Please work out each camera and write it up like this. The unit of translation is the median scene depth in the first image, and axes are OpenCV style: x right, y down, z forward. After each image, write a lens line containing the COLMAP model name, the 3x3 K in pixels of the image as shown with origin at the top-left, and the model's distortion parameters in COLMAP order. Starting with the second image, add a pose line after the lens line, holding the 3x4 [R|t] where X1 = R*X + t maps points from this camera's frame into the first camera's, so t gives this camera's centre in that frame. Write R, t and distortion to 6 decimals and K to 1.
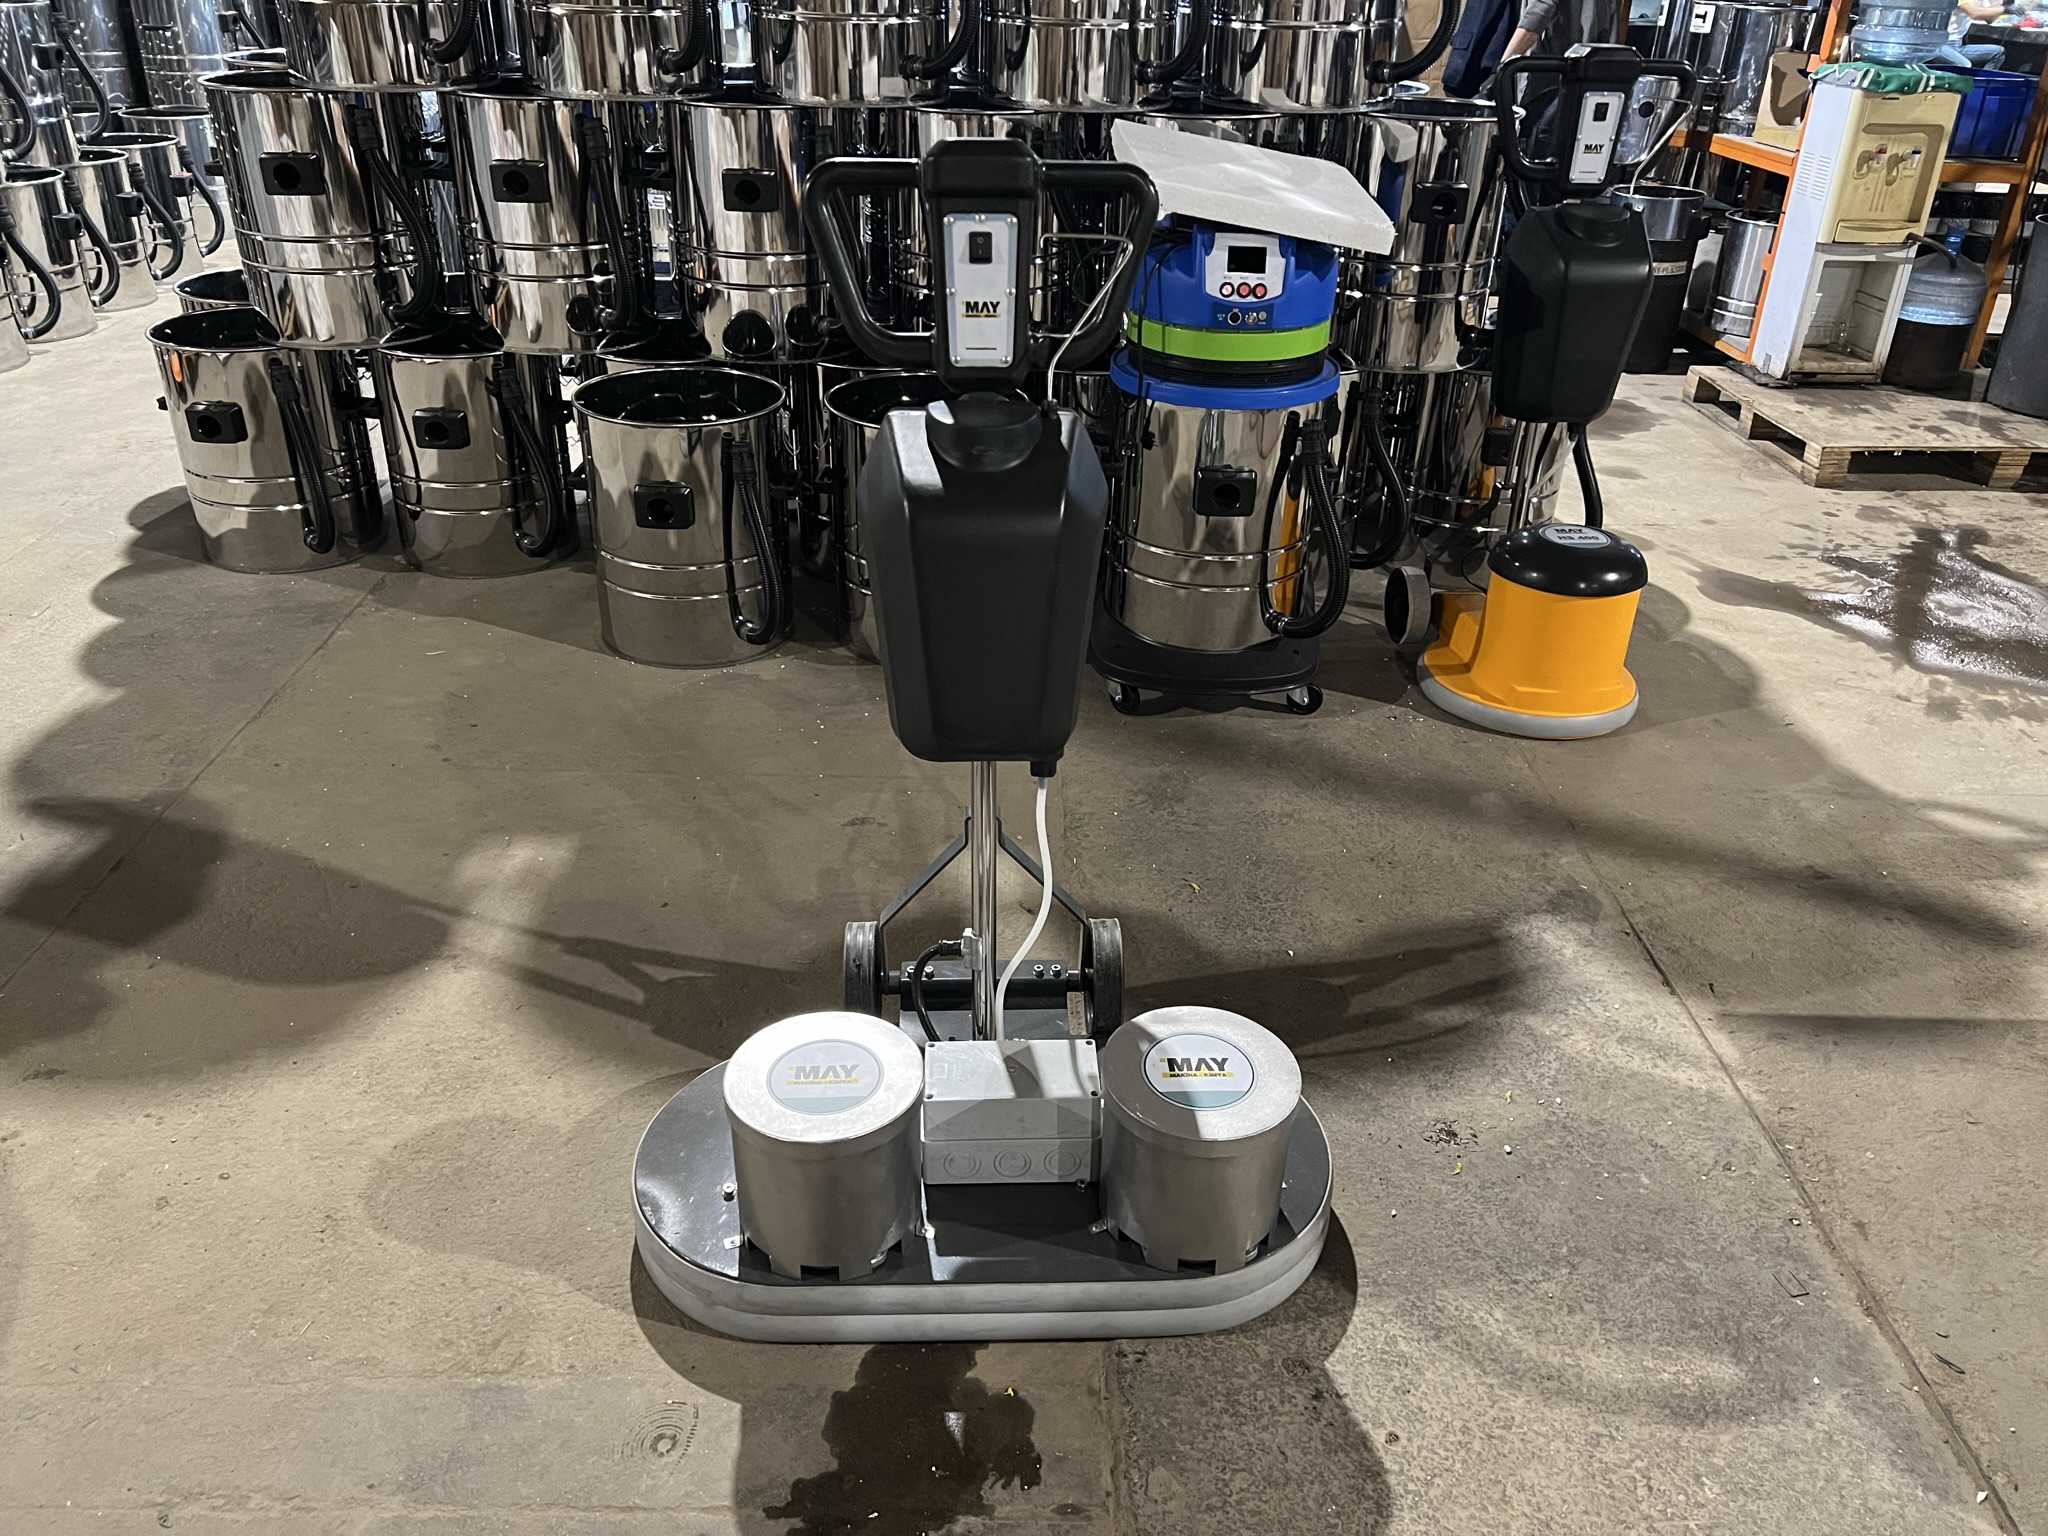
lens RADIAL K [[1548.8, 0, 1028.7], [0, 1548.8, 765.8], [0, 0, 1]] dist [0.044333, -0.055765]
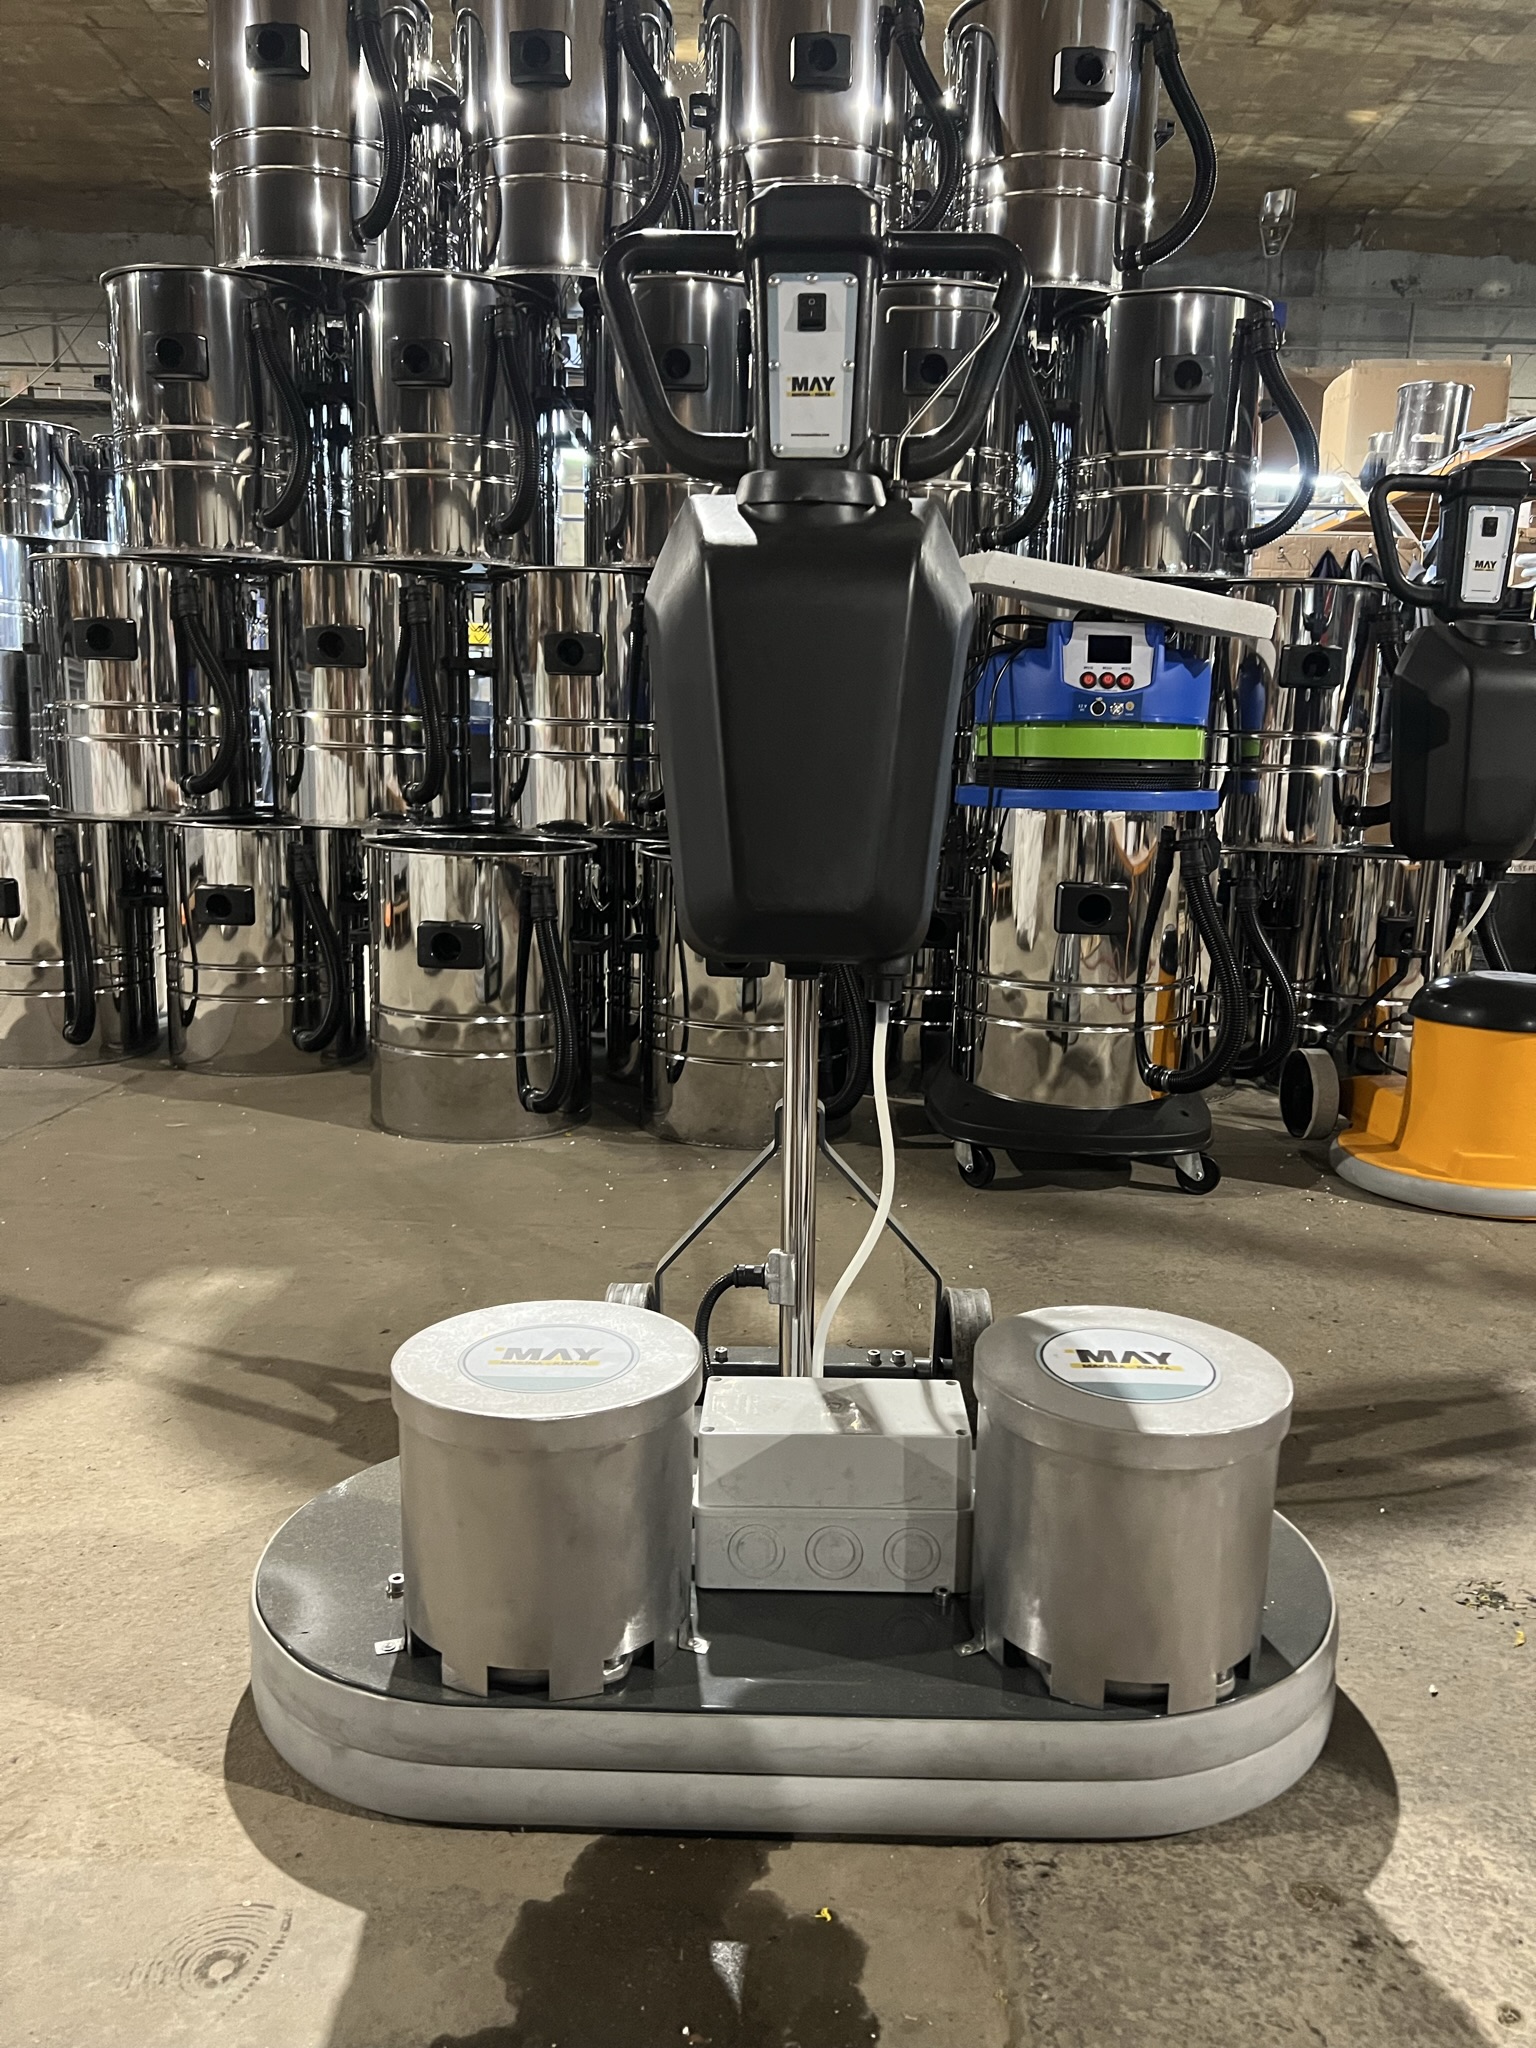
lens RADIAL K [[1548.8, 0, 784.4], [0, 1548.8, 1018.8], [0, 0, 1]] dist [0.044333, -0.055765]
pose [[0.998737, 0.009886, -0.049269, -0.001278], [-0.025036, 0.947998, -0.317290, 0.218248], [0.043571, 0.318122, 0.947048, 0.274459]]
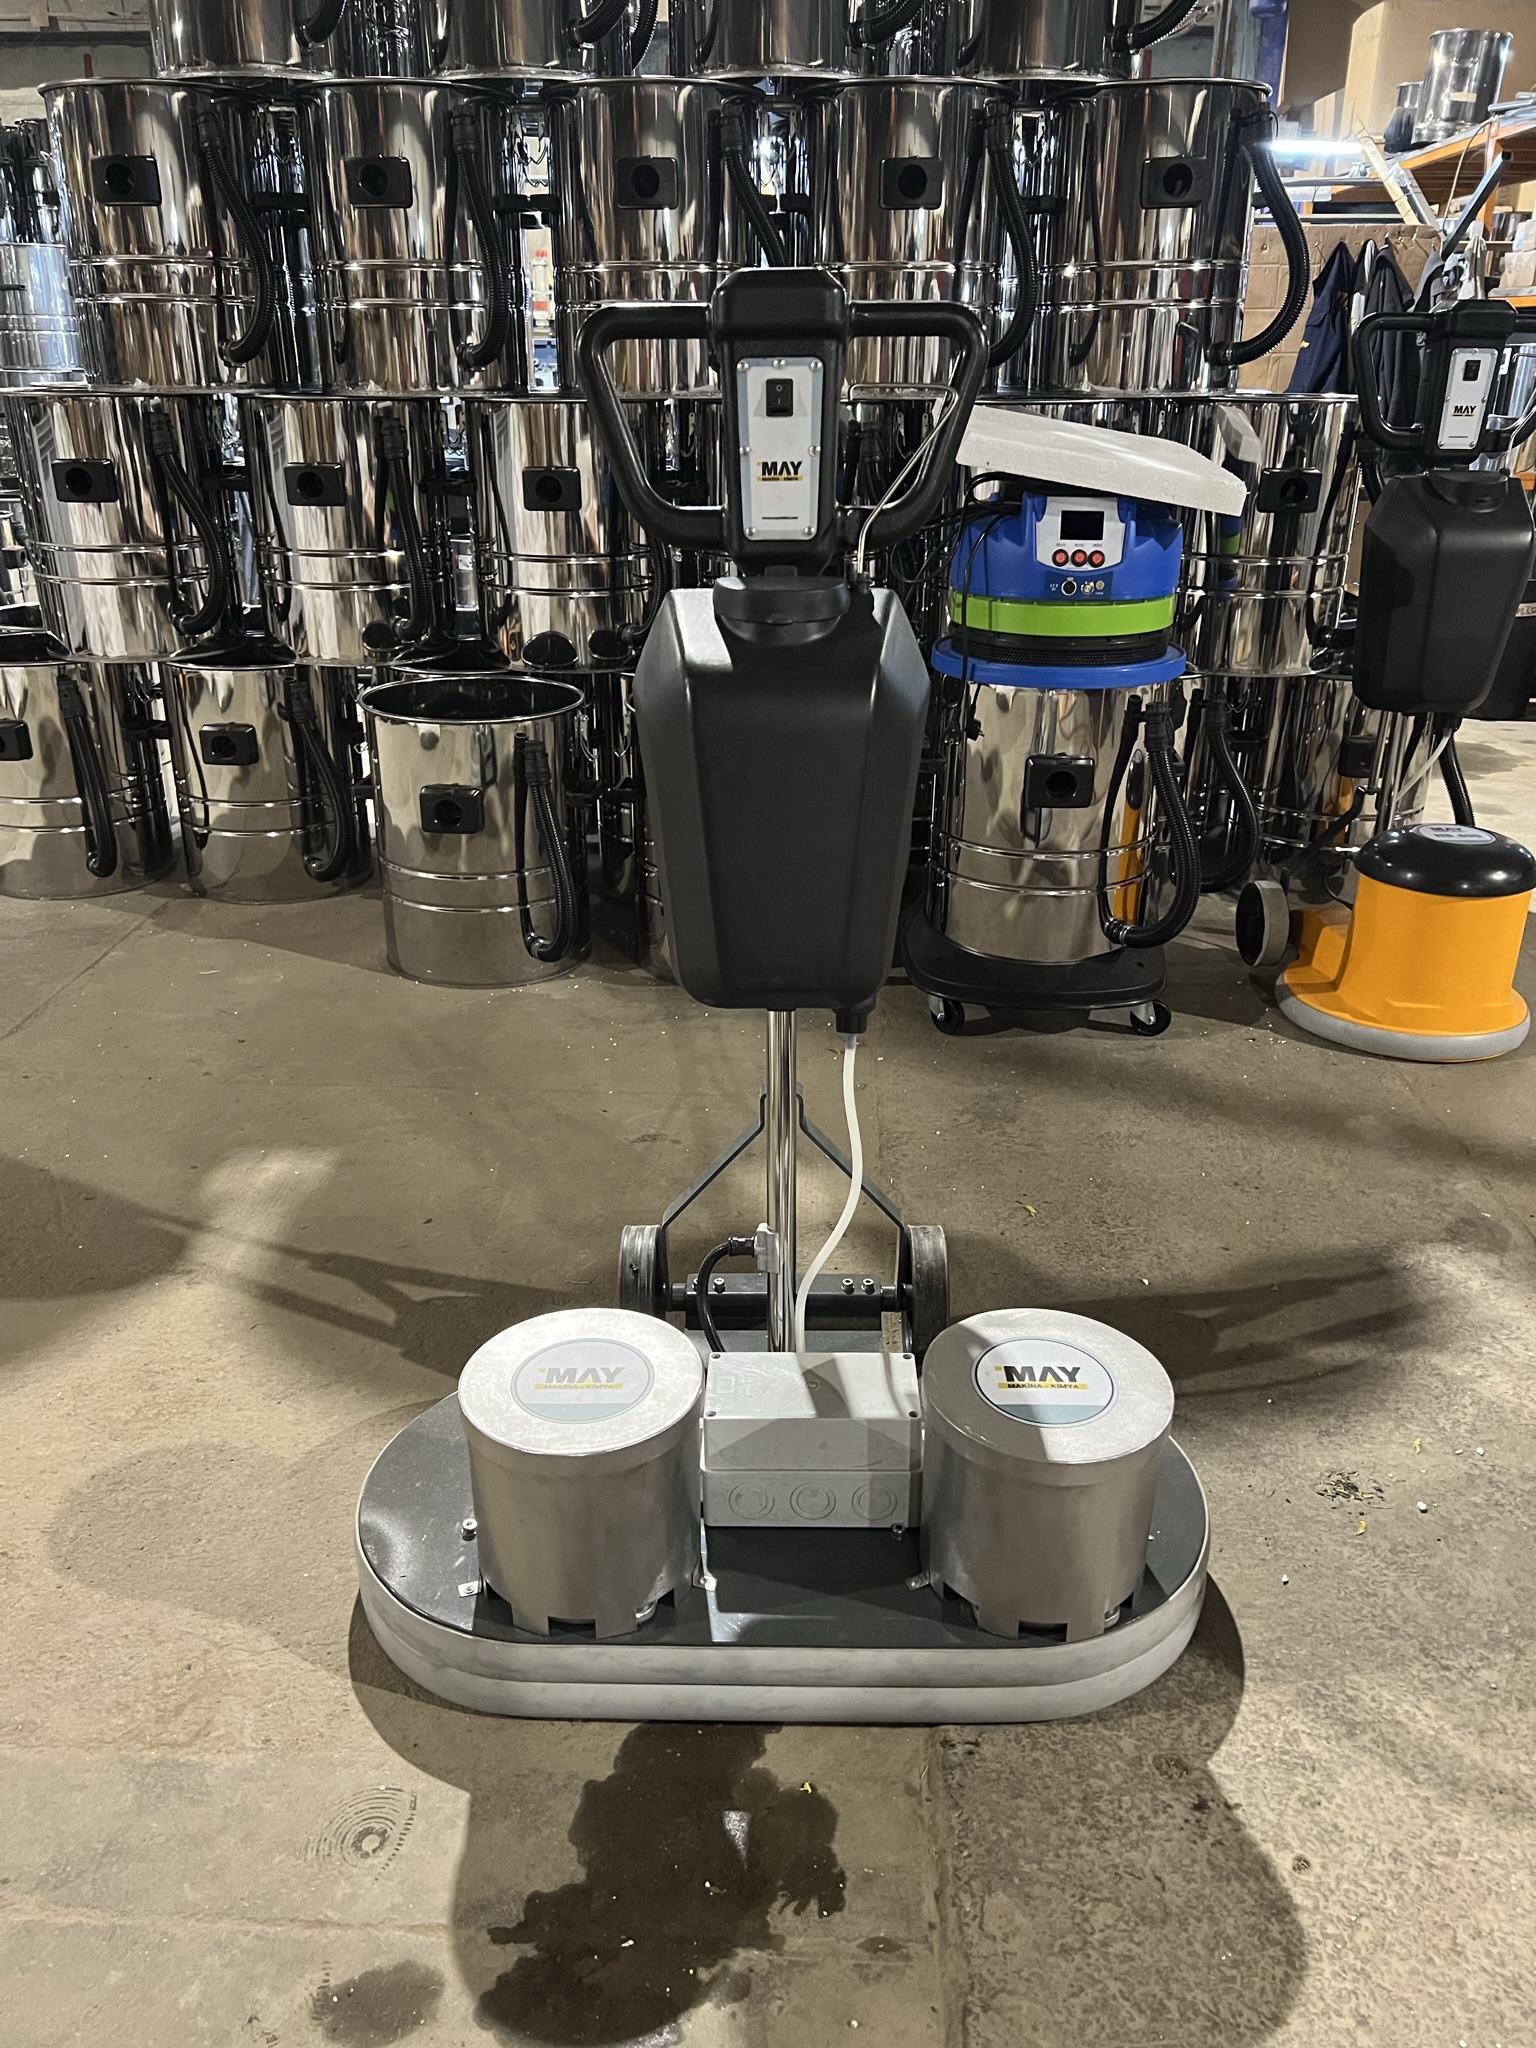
lens RADIAL K [[1548.8, 0, 765.6], [0, 1548.8, 1035.7], [0, 0, 1]] dist [0.044333, -0.055765]
pose [[0.998499, 0.003256, -0.054668, 0.007467], [-0.008173, 0.995911, -0.089973, 0.074510], [0.054152, 0.090284, 0.994443, 0.141539]]
